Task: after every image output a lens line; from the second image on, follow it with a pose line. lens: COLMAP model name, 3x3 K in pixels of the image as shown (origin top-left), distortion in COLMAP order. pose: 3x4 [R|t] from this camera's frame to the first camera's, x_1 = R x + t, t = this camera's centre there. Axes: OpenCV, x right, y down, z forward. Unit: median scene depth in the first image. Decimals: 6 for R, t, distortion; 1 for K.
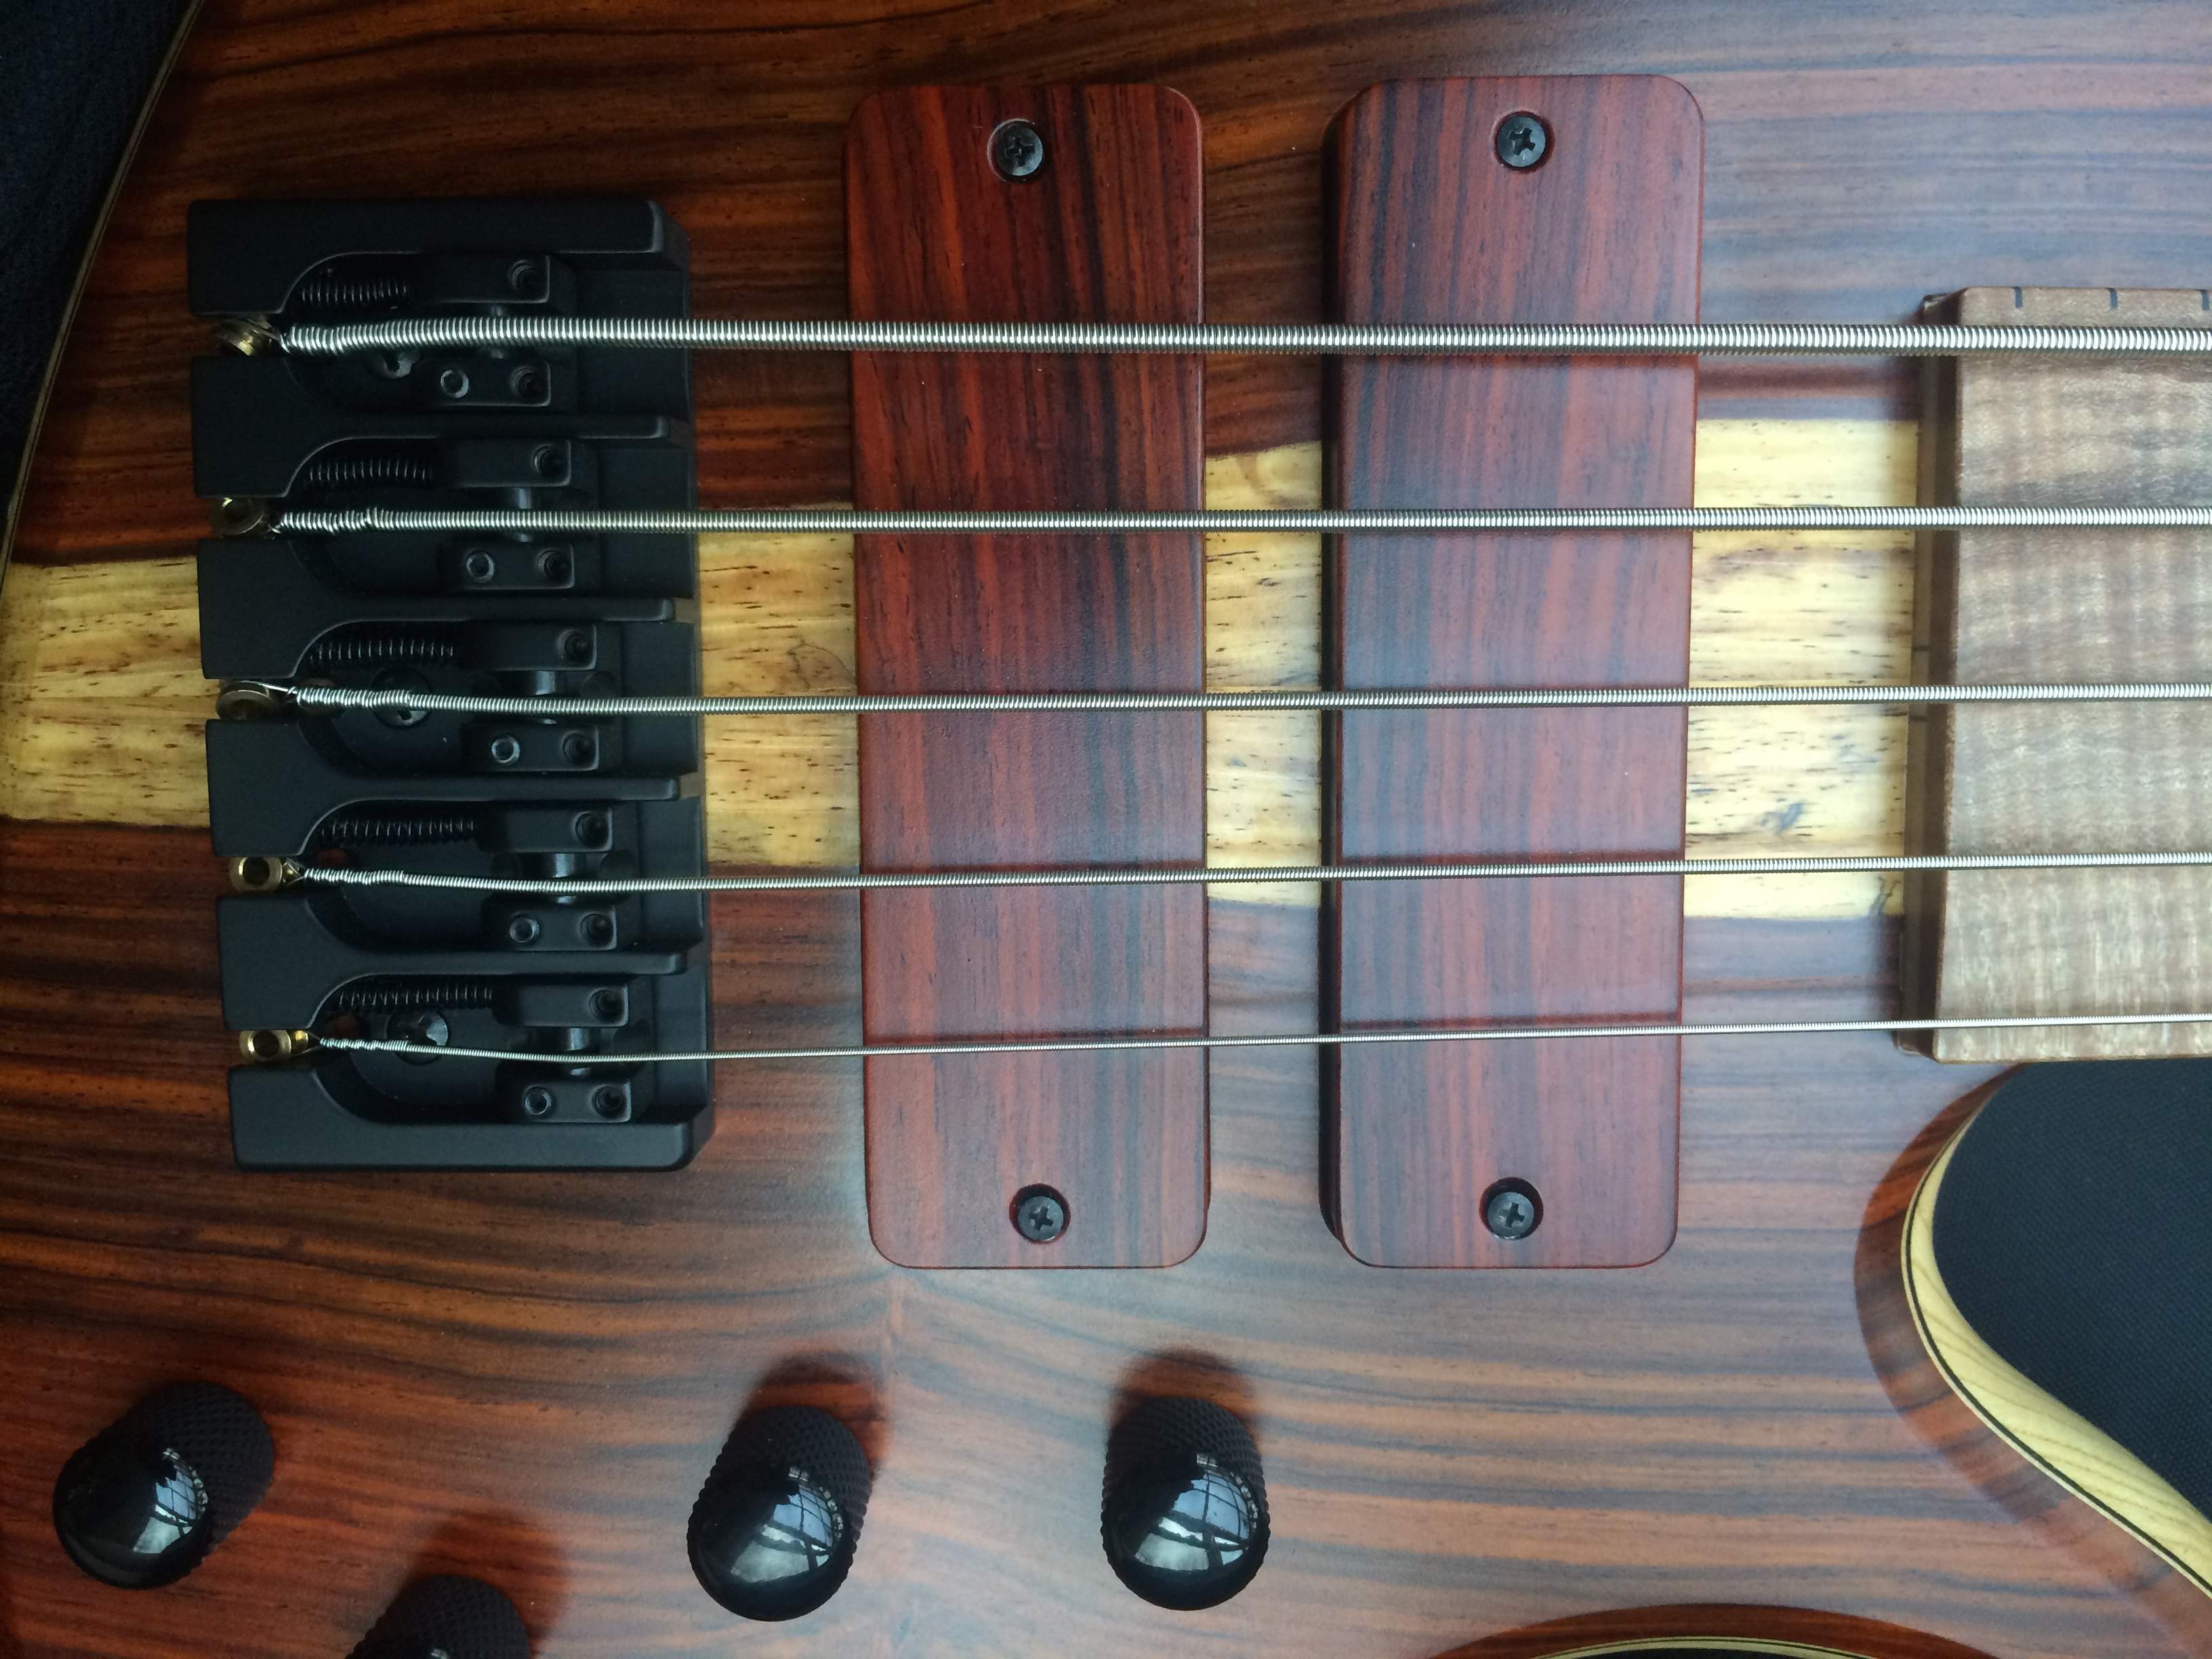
lens RADIAL K [[1889.2, 0, 1106.0], [0, 1889.2, 829.5], [0, 0, 1]] dist [0.080531, -0.134592]
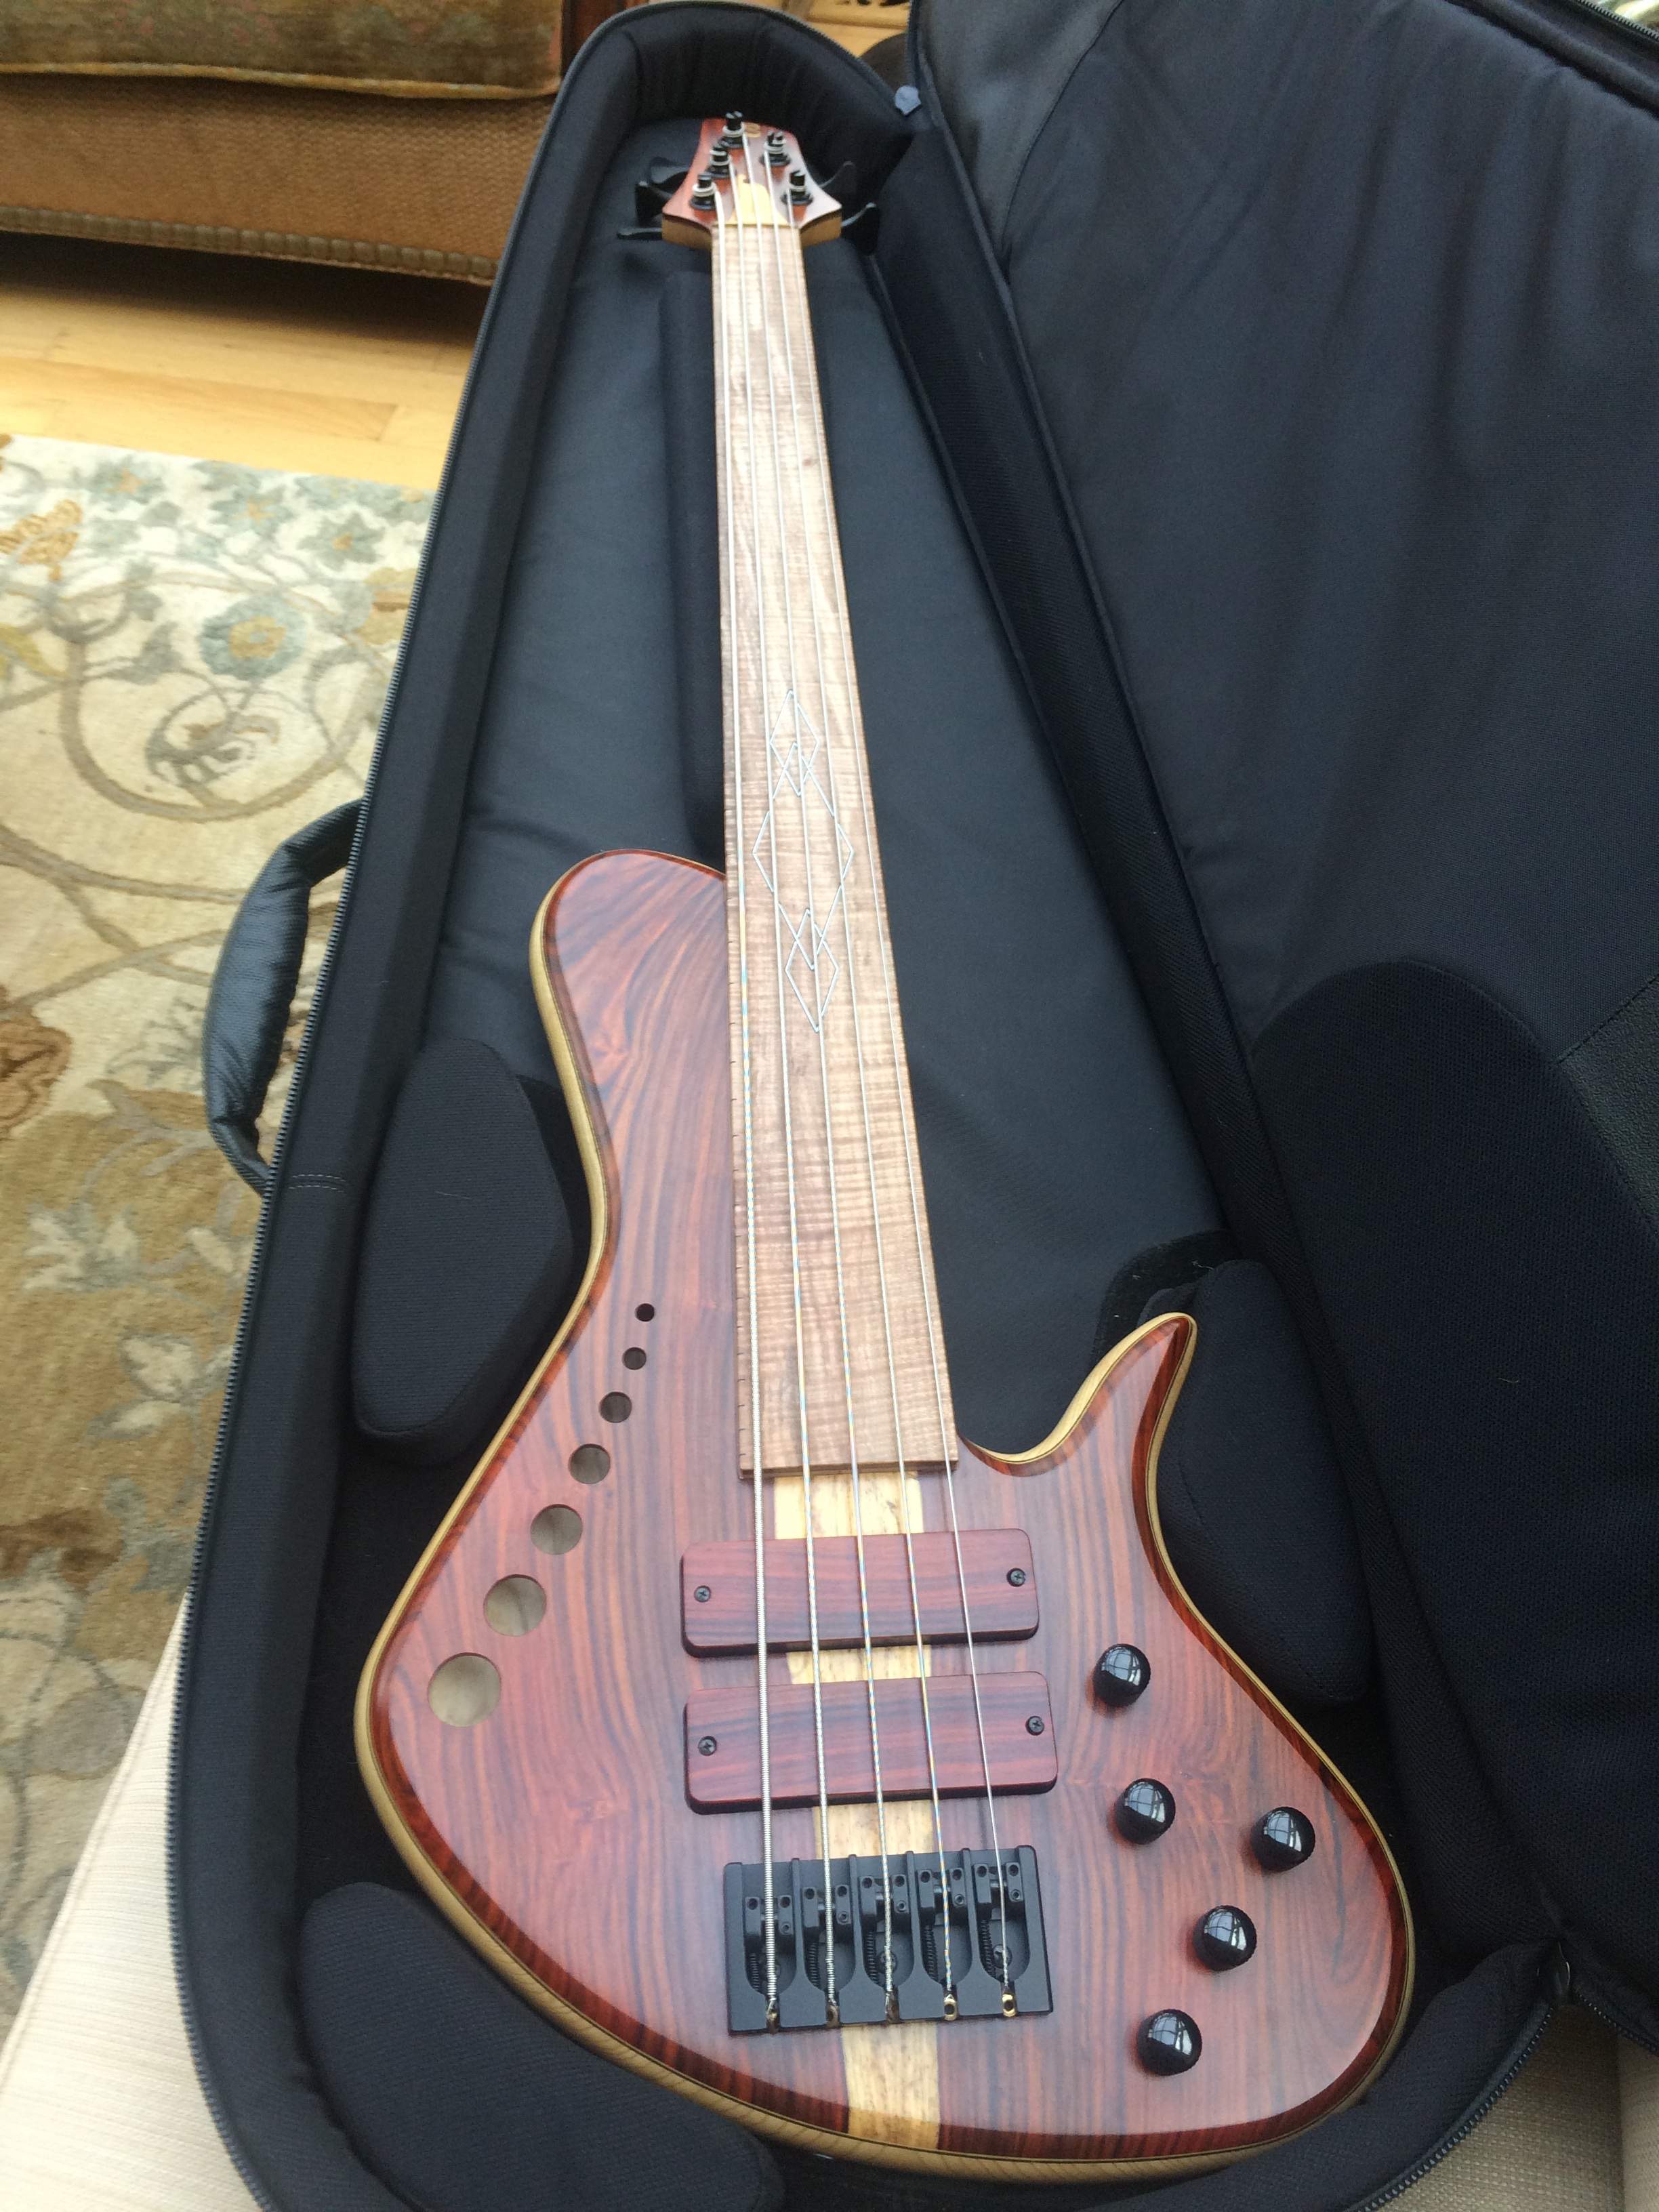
lens RADIAL K [[1847.9, 0, 829.5], [0, 1847.9, 1106.0], [0, 0, 1]] dist [0.075186, -0.129484]
pose [[-0.057456, -0.848208, 0.526538, -0.777168], [0.997472, -0.070860, -0.005305, -0.049199], [0.041810, 0.524902, 0.850135, -2.204179]]
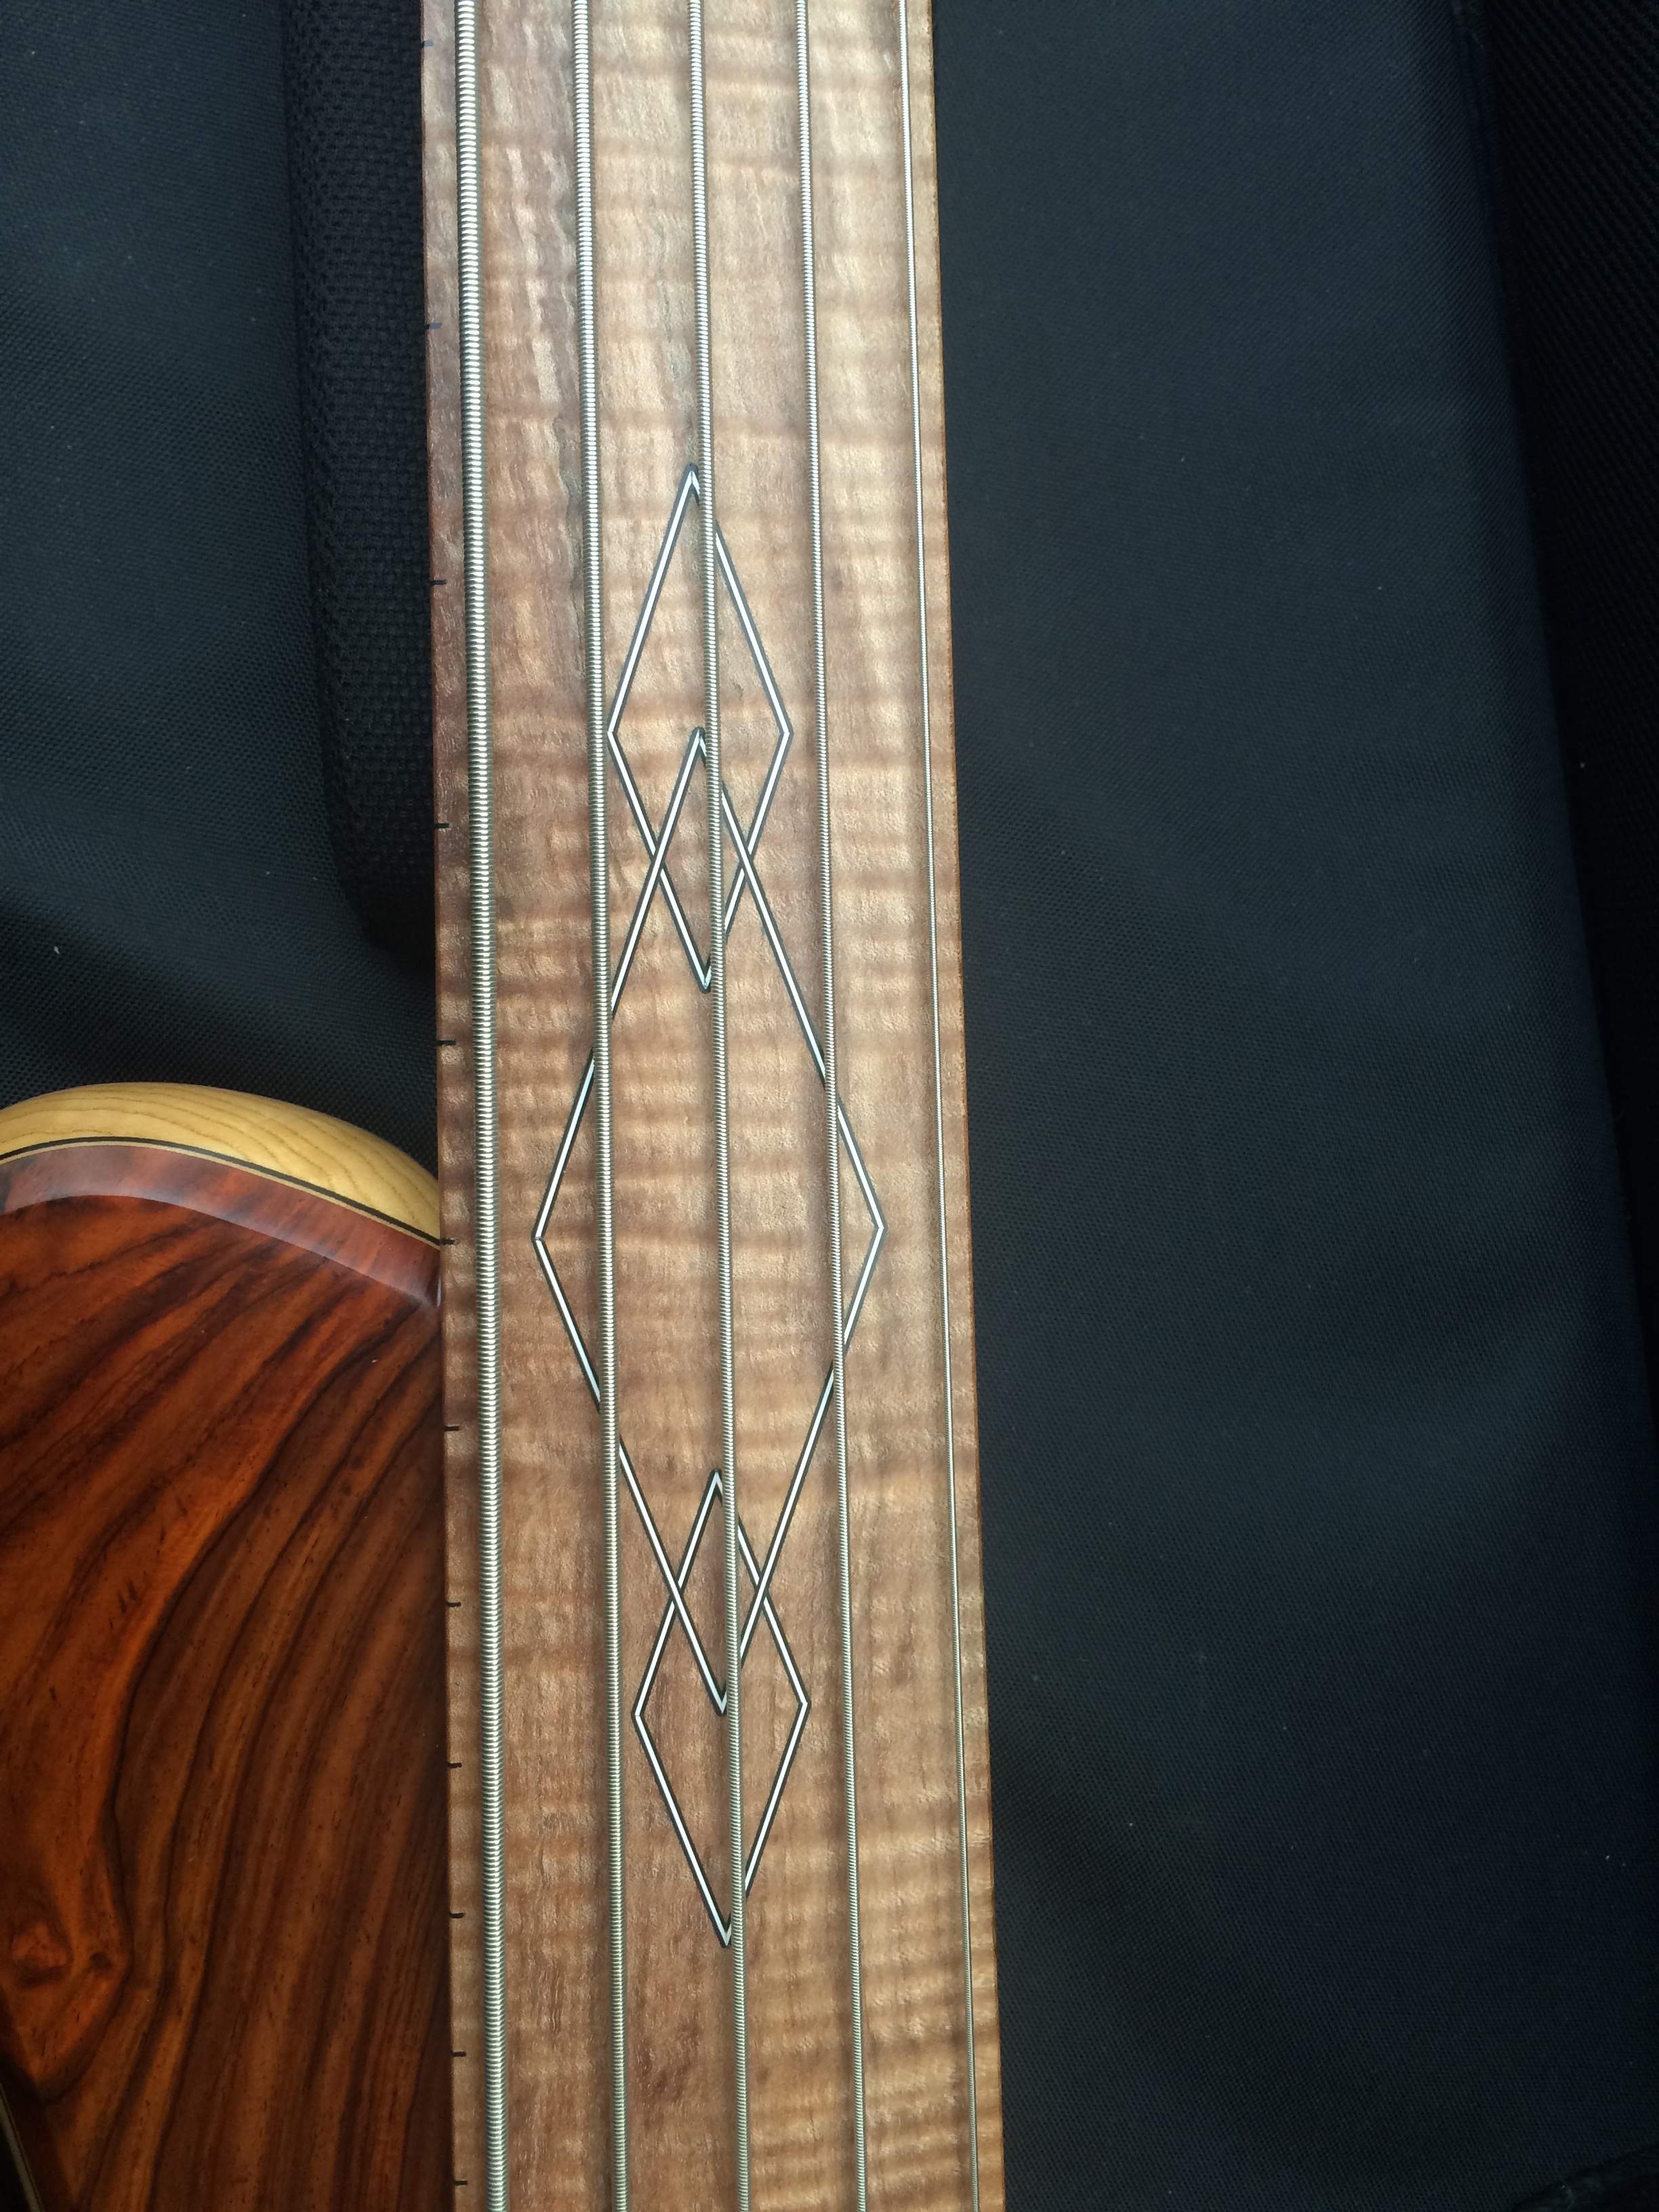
lens RADIAL K [[1889.2, 0, 848.1], [0, 1889.2, 1125.8], [0, 0, 1]] dist [0.080531, -0.134592]
pose [[-0.007289, -0.998000, -0.062791, 1.965735], [0.999939, -0.007799, 0.007885, -0.011046], [-0.008359, -0.062729, 0.997996, -0.248715]]
